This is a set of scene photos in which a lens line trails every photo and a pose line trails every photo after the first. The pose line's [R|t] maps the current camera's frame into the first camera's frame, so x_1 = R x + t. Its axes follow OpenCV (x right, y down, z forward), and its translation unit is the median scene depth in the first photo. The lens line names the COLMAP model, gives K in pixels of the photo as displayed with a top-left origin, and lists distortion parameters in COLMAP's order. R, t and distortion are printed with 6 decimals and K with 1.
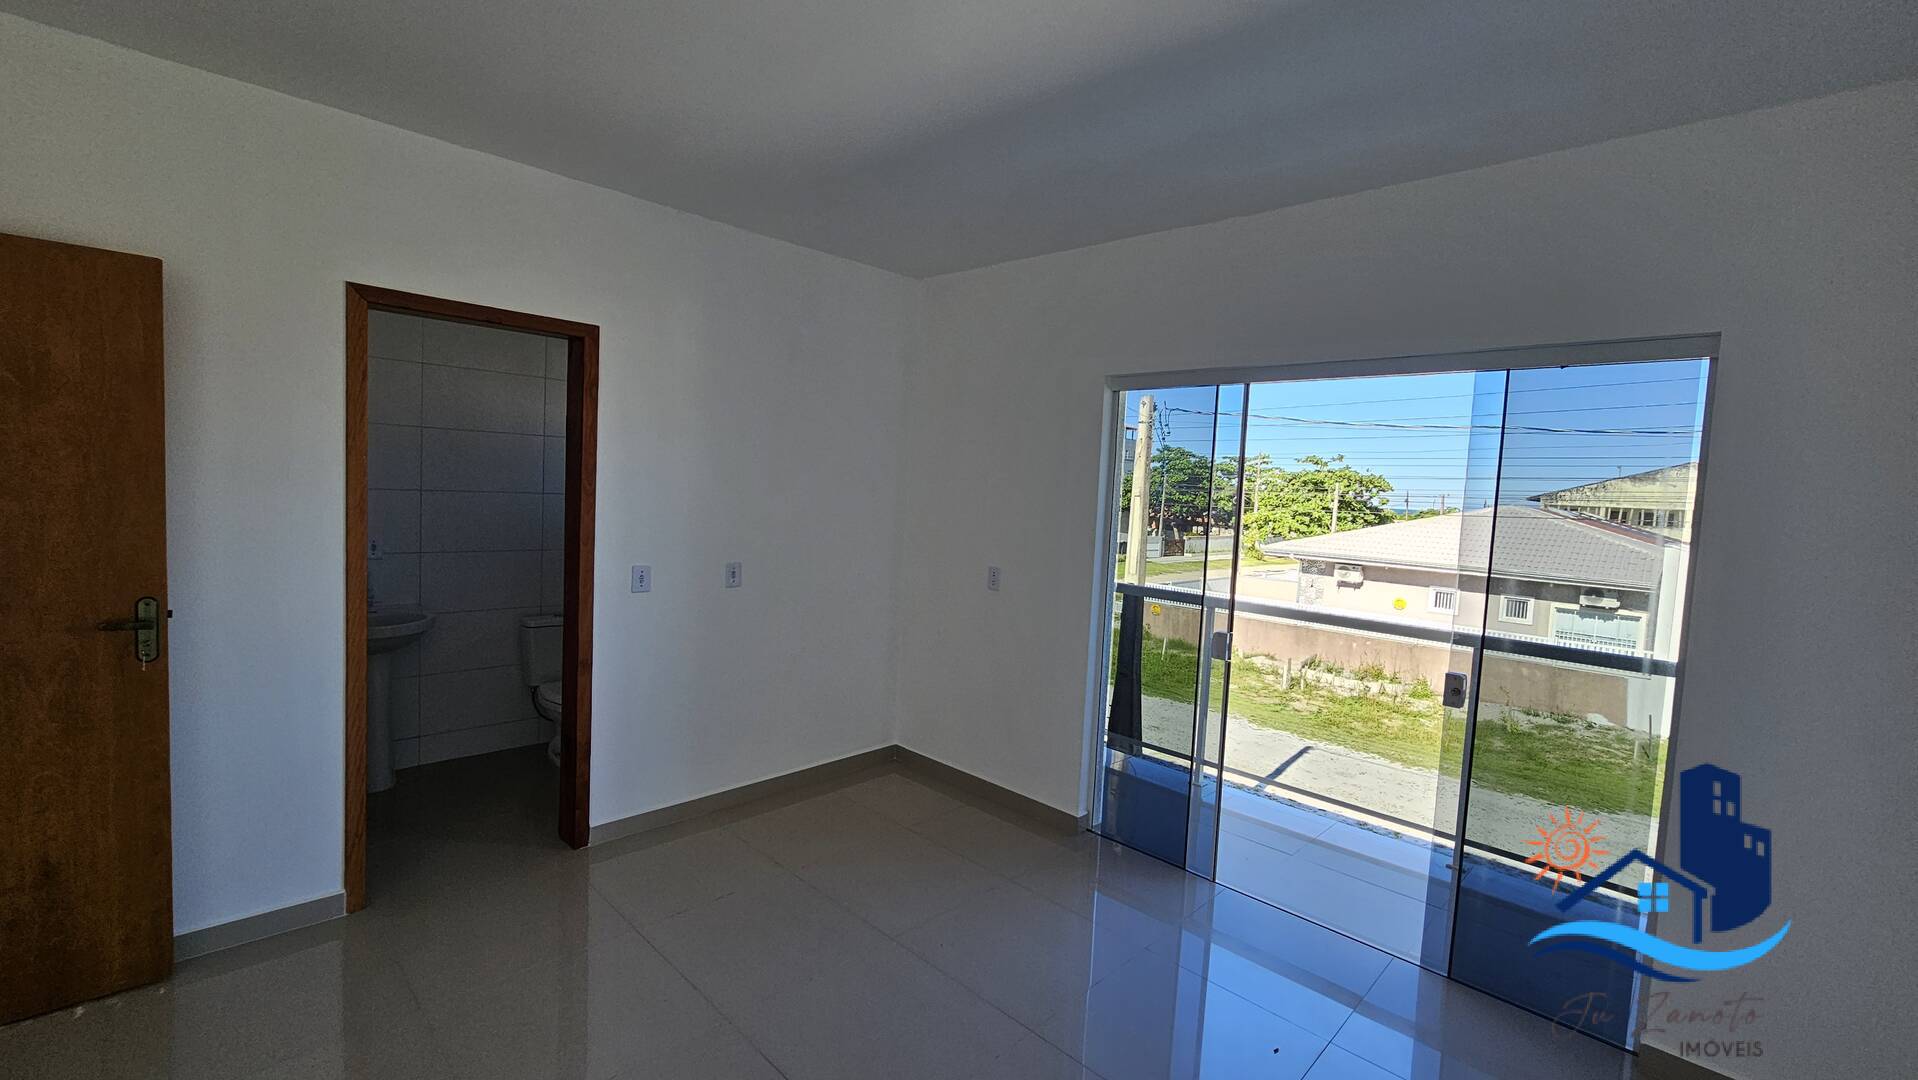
lens RADIAL K [[793.4, 0, 959.0], [0, 793.4, 540.0], [0, 0, 1]] dist [-0.000140, -0.000025]
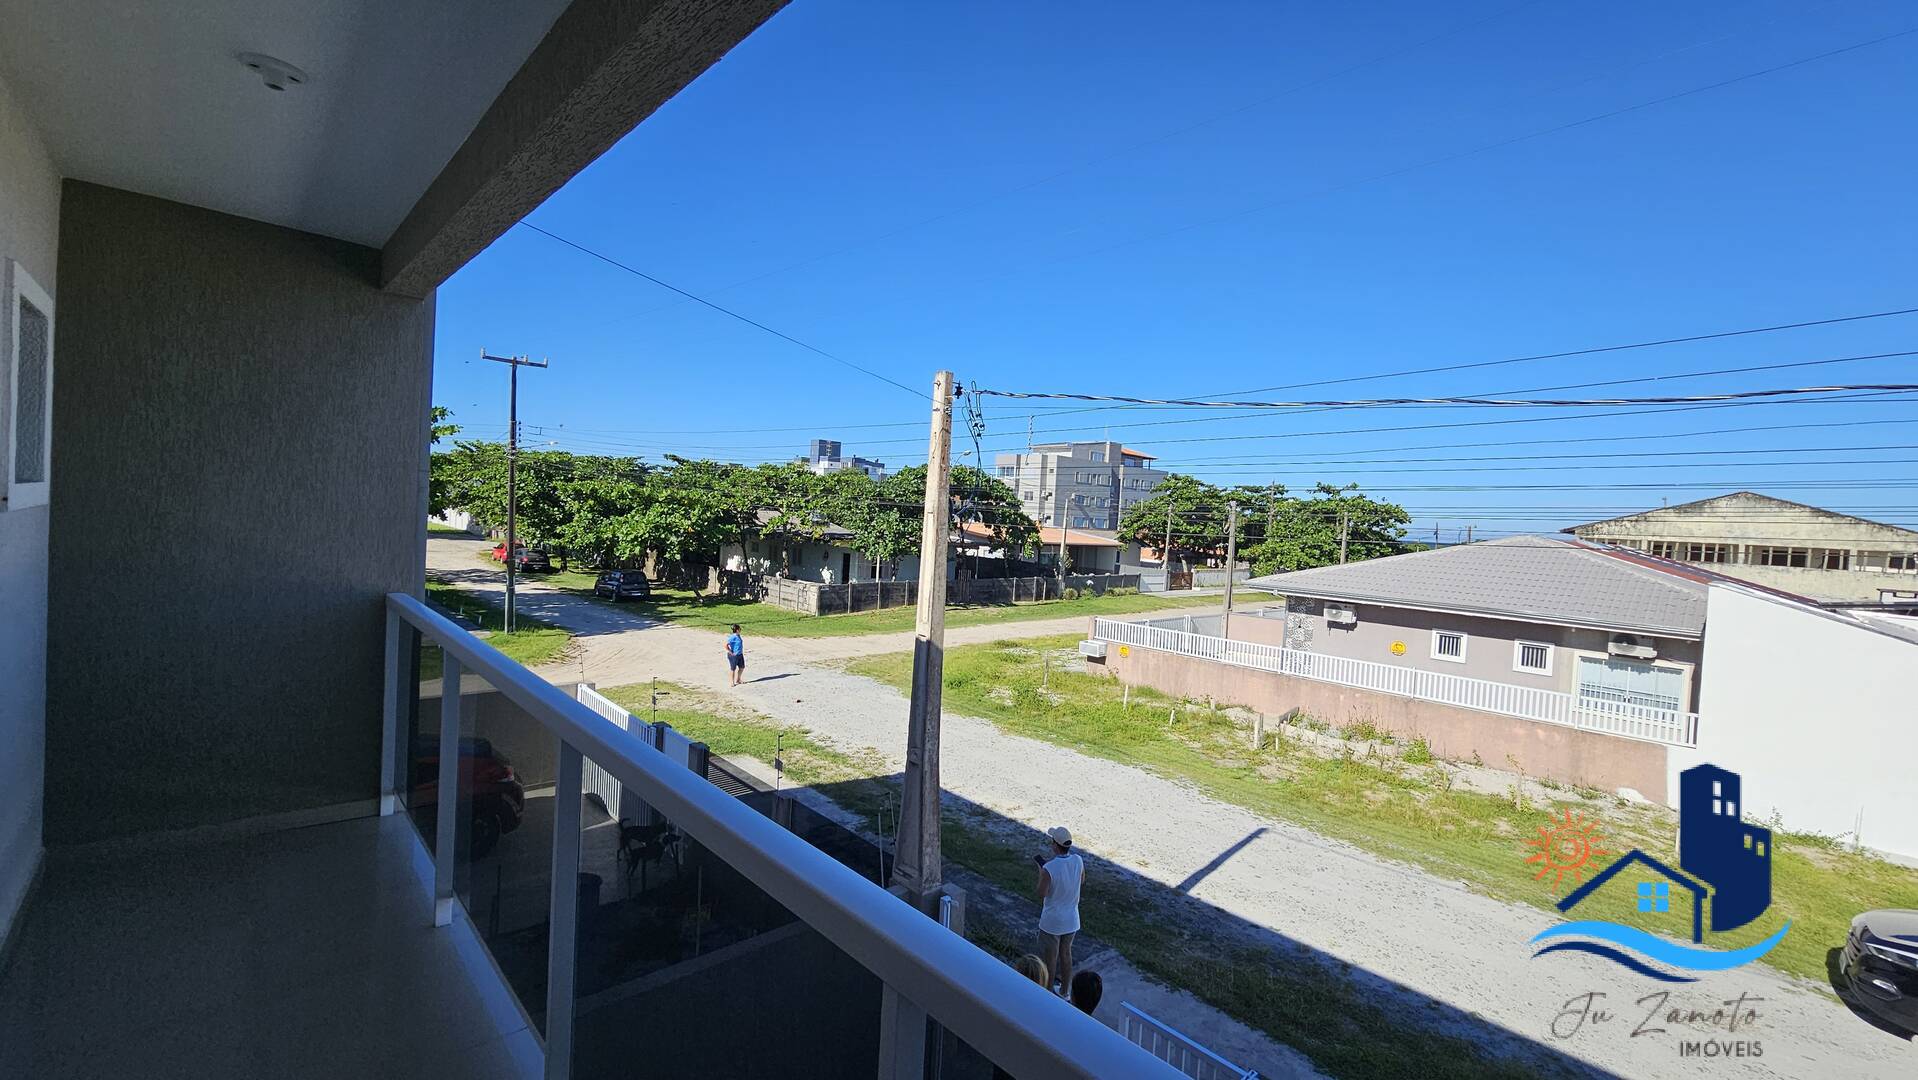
lens RADIAL K [[790.4, 0, 964.4], [0, 790.4, 538.1], [0, 0, 1]] dist [0.000748, 0.000091]
pose [[0.999387, 0.005498, -0.034578, 0.113593], [-0.006938, 0.999108, -0.041663, -0.001196], [0.034318, 0.041877, 0.998533, 0.117781]]
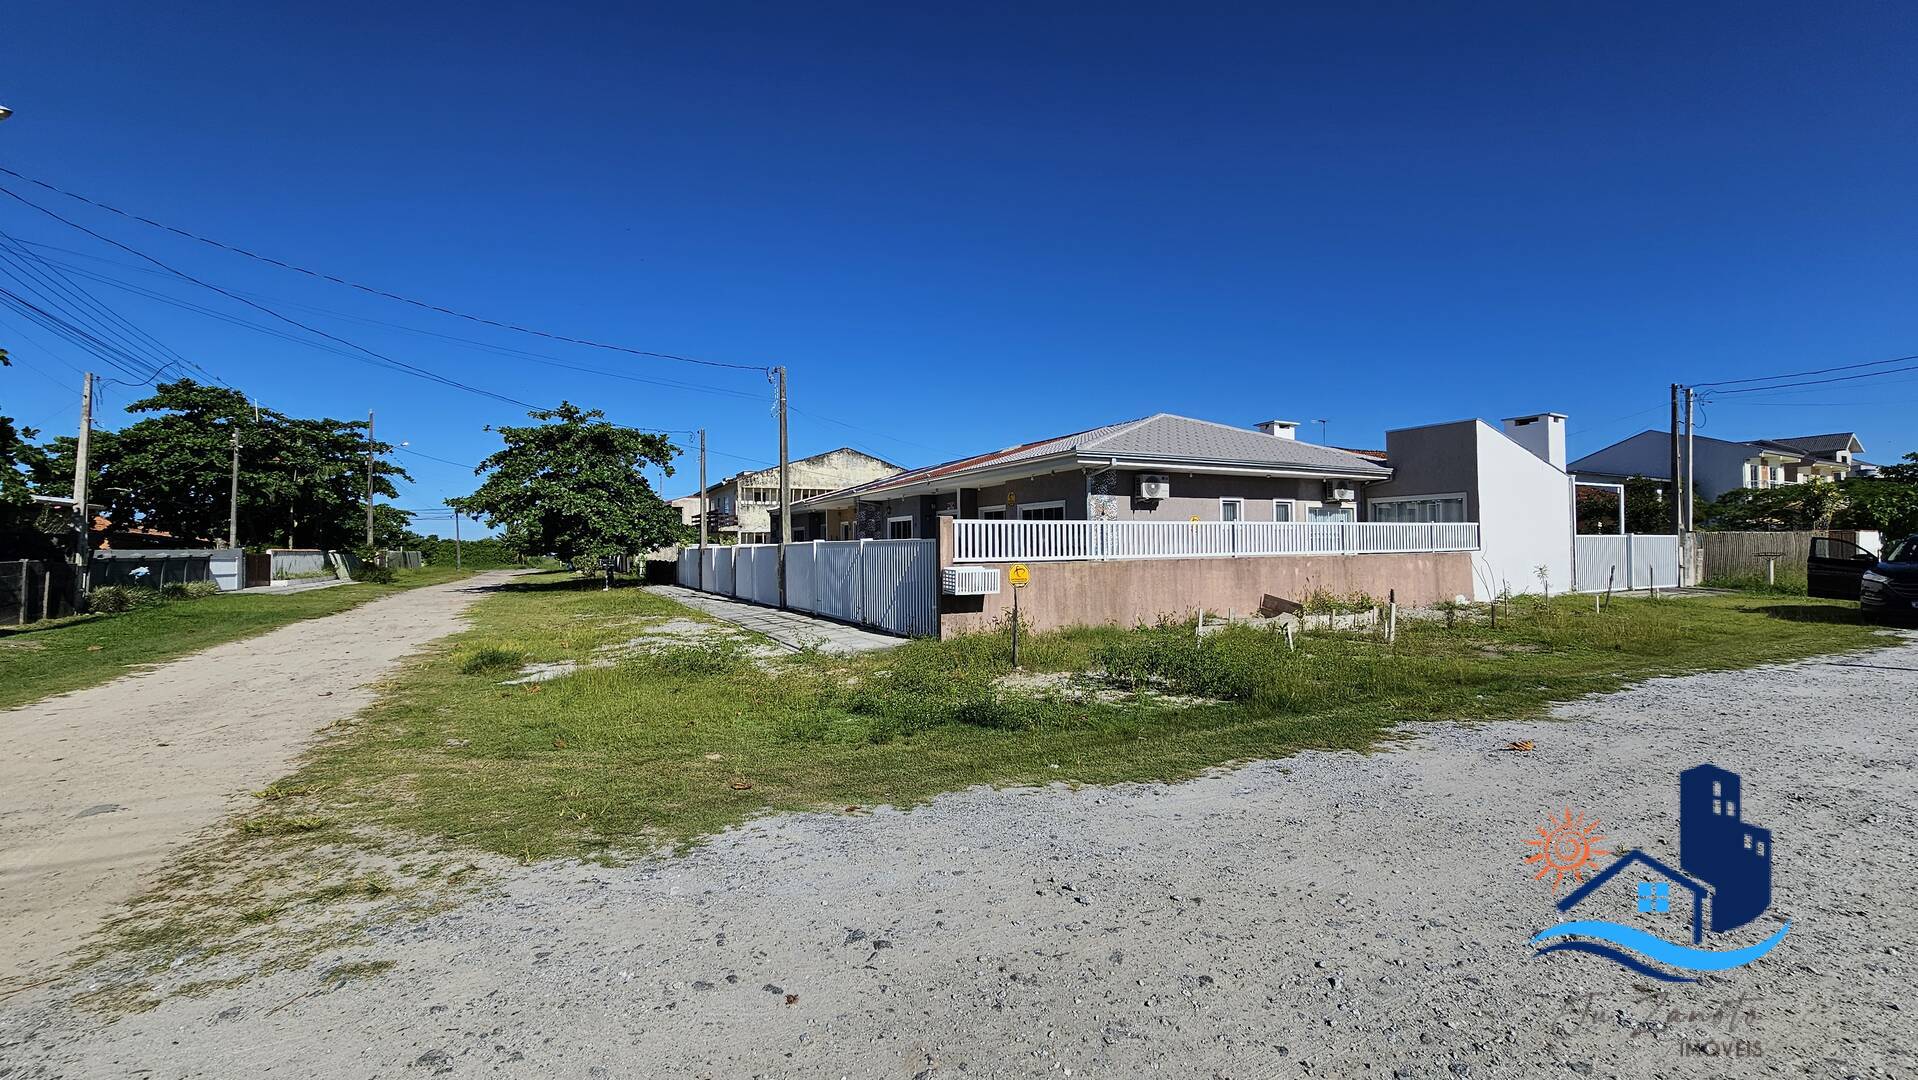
lens RADIAL K [[793.4, 0, 959.0], [0, 793.4, 540.0], [0, 0, 1]] dist [-0.000140, -0.000025]
pose [[0.288222, -0.039382, 0.956754, -0.223996], [0.094901, 0.995410, 0.012384, 0.067463], [-0.952849, 0.087228, 0.290636, 1.031167]]
